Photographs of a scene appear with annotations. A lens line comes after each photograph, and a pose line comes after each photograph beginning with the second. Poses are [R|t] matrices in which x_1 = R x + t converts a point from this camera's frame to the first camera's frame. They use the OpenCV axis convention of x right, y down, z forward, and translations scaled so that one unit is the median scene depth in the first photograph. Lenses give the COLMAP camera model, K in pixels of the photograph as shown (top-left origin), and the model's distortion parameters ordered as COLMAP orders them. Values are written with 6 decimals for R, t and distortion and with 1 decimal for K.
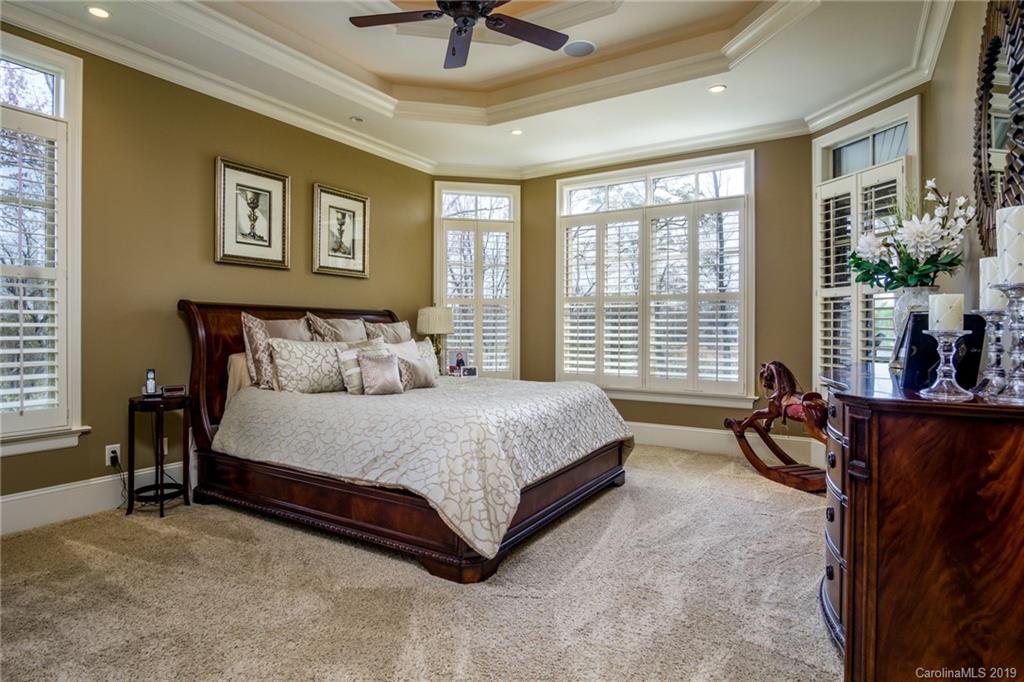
lens RADIAL K [[558.3, 0, 509.7], [0, 558.3, 330.8], [0, 0, 1]] dist [-0.031363, 0.001081]
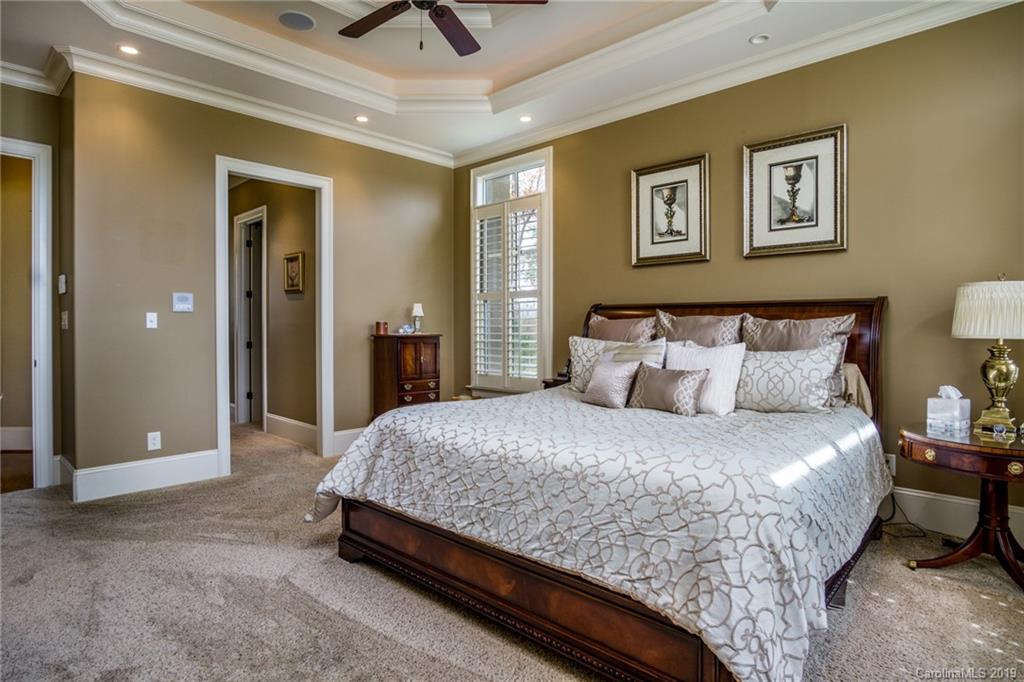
lens RADIAL K [[558.3, 0, 509.7], [0, 558.3, 330.8], [0, 0, 1]] dist [-0.031363, 0.001081]
pose [[-0.213810, 0.004934, -0.976863, 0.540012], [-0.005132, 0.999968, 0.006174, -0.003192], [0.976862, 0.006334, -0.213778, 0.908173]]
